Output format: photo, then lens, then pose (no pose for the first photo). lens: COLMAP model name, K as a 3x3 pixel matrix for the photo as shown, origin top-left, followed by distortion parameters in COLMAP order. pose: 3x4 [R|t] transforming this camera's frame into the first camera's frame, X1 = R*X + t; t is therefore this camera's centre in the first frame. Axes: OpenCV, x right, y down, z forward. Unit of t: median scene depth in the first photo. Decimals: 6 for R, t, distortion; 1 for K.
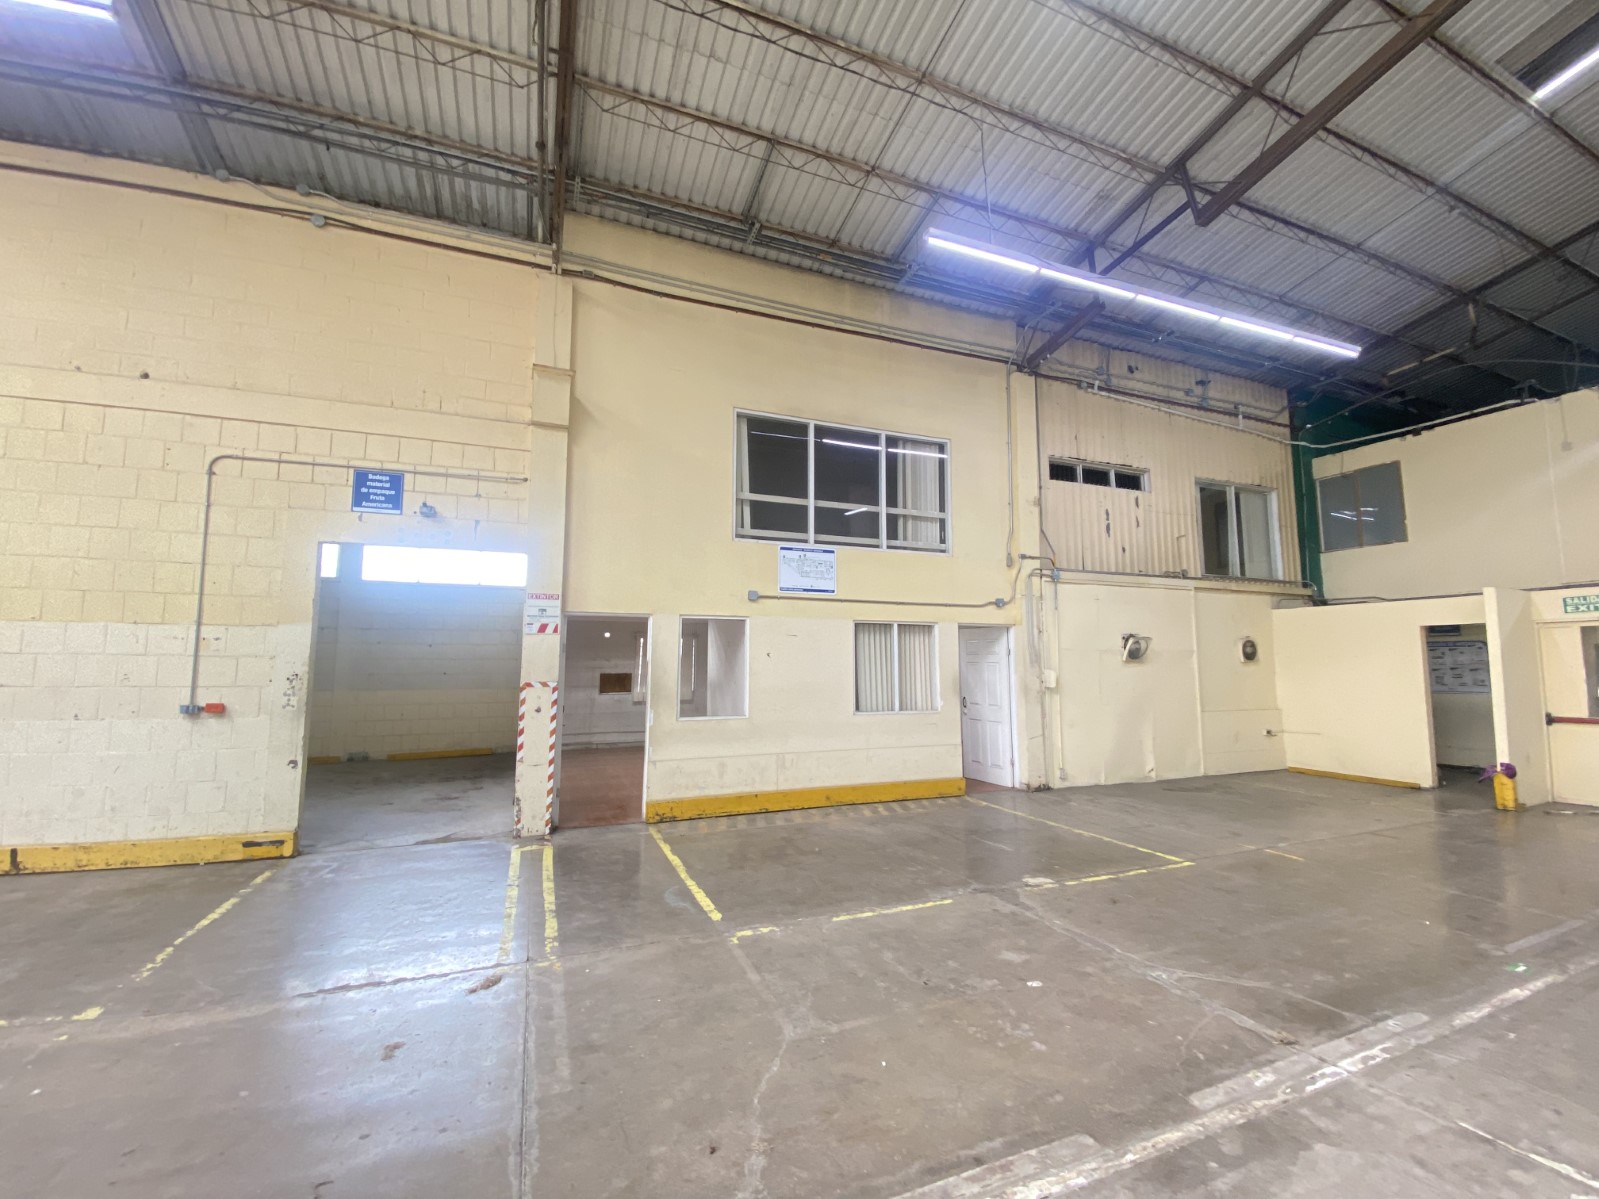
lens RADIAL K [[653.6, 0, 783.4], [0, 653.6, 597.4], [0, 0, 1]] dist [0.023999, -0.022348]
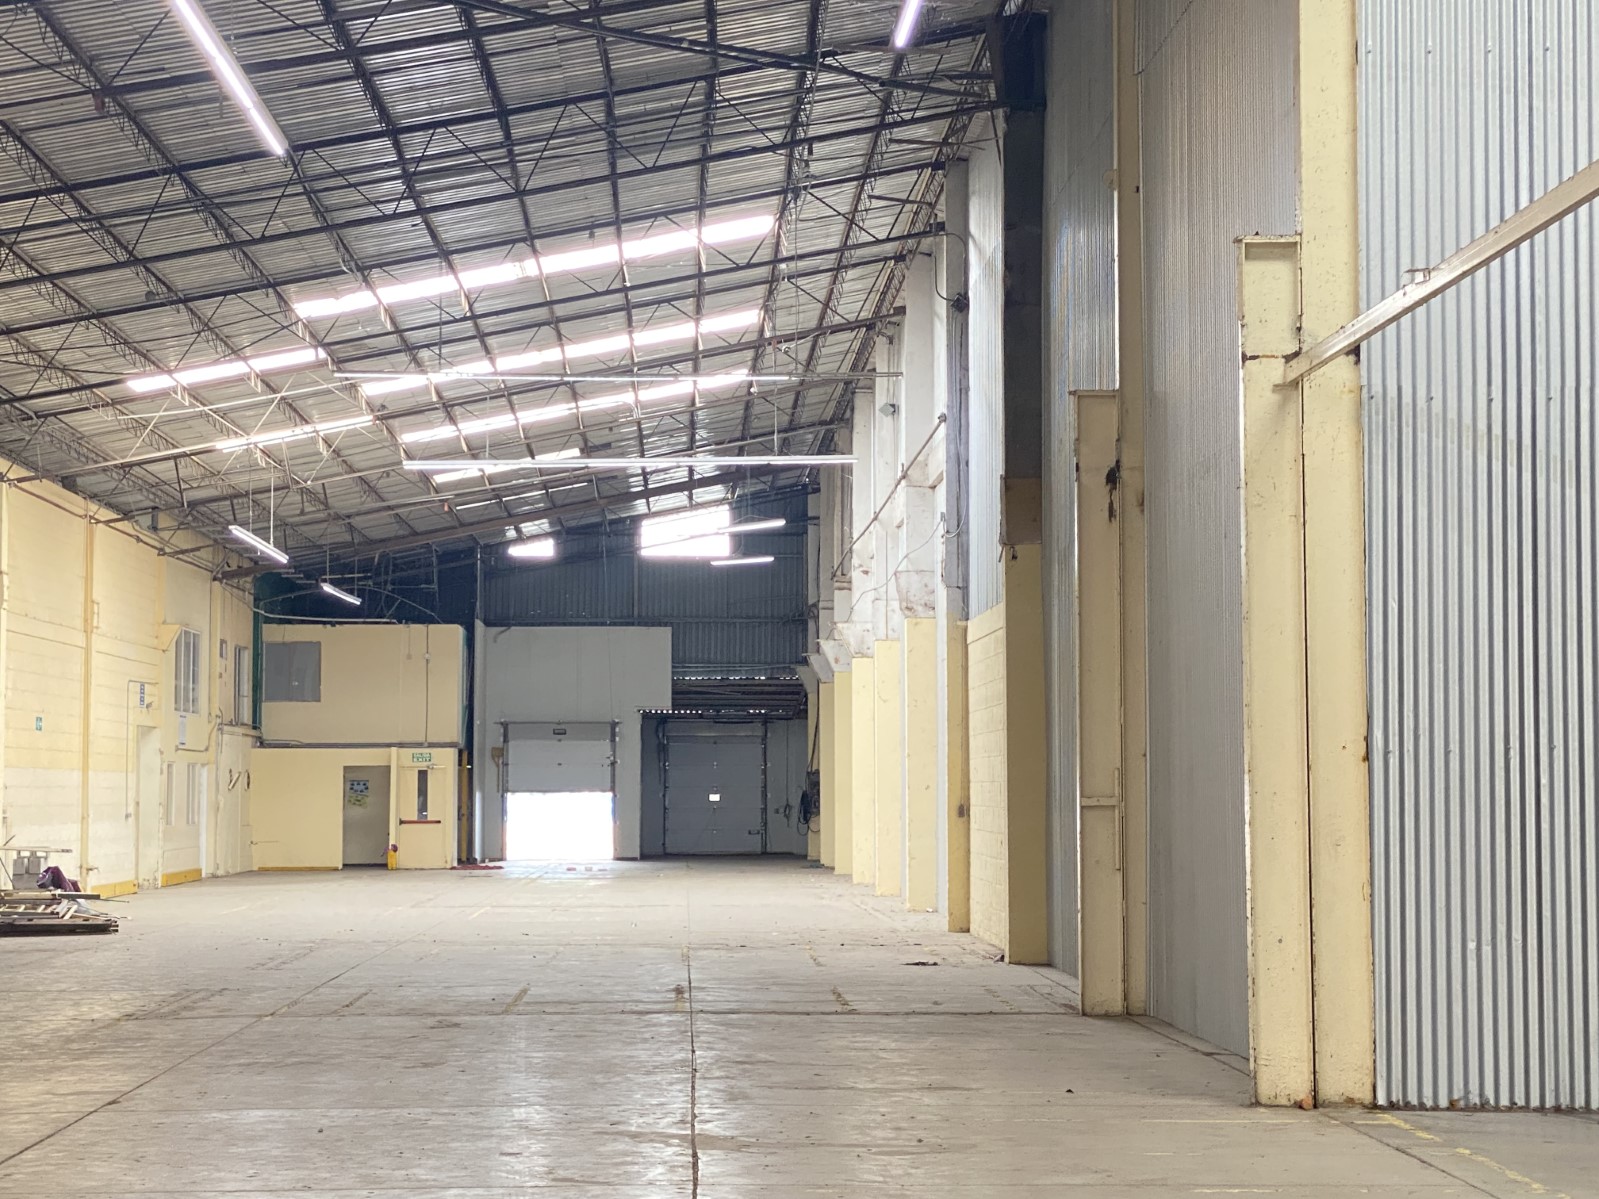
lens RADIAL K [[3037.1, 0, 799.5], [0, 3037.1, 599.5], [0, 0, 1]] dist [0.024480, 0.046221]
pose [[0.330415, 0.067201, 0.941440, -4.468738], [-0.088280, 0.995290, -0.040061, -0.125155], [-0.939698, -0.069873, 0.334791, -1.948738]]
